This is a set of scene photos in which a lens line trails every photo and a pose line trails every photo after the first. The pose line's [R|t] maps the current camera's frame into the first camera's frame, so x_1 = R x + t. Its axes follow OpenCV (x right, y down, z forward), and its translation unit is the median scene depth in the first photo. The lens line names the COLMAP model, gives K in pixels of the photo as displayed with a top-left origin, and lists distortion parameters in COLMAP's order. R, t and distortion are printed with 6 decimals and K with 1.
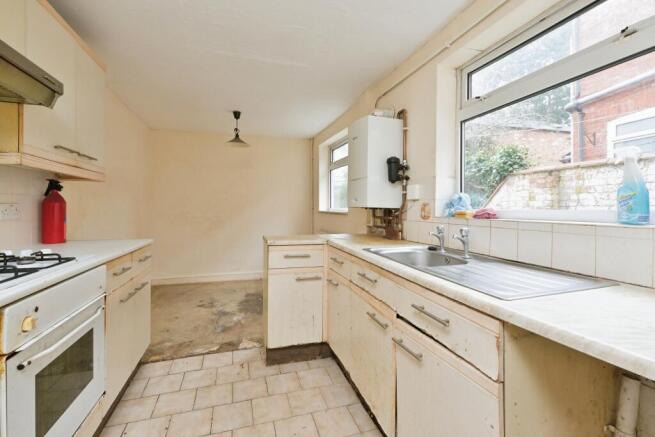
lens RADIAL K [[284.0, 0, 326.0], [0, 284.0, 212.8], [0, 0, 1]] dist [0.000342, -0.000131]
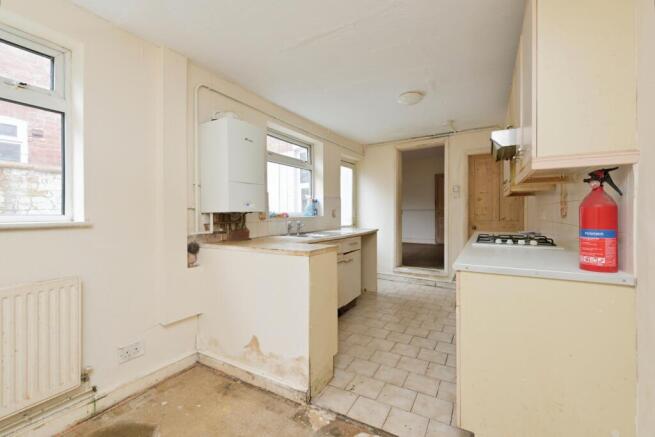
lens RADIAL K [[285.7, 0, 326.6], [0, 285.7, 210.1], [0, 0, 1]] dist [-0.000430, -0.000105]
pose [[-0.675937, 0.000736, 0.736959, -0.918900], [0.011381, 0.999891, 0.009440, -0.036623], [-0.736872, 0.014768, -0.675871, 1.684420]]
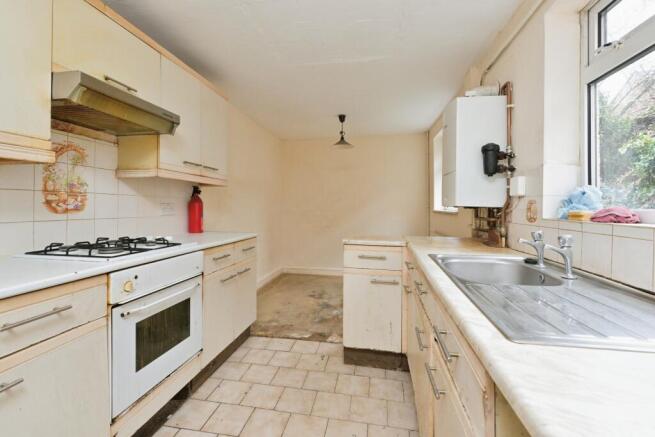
lens RADIAL K [[285.7, 0, 326.6], [0, 285.7, 210.1], [0, 0, 1]] dist [-0.000430, -0.000105]
pose [[0.884784, 0.005209, -0.465972, 0.207987], [-0.008567, 0.999950, -0.005090, -0.000194], [0.465923, 0.008495, 0.884785, 0.069854]]
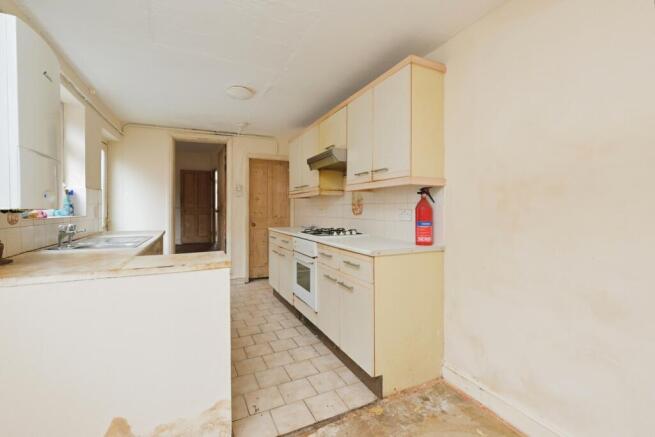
lens RADIAL K [[285.7, 0, 326.6], [0, 285.7, 210.1], [0, 0, 1]] dist [-0.000430, -0.000105]
pose [[-0.989939, -0.010853, -0.141075, -0.376763], [-0.013220, 0.999787, 0.015848, -0.037306], [0.140873, 0.017553, -0.989872, 1.836409]]
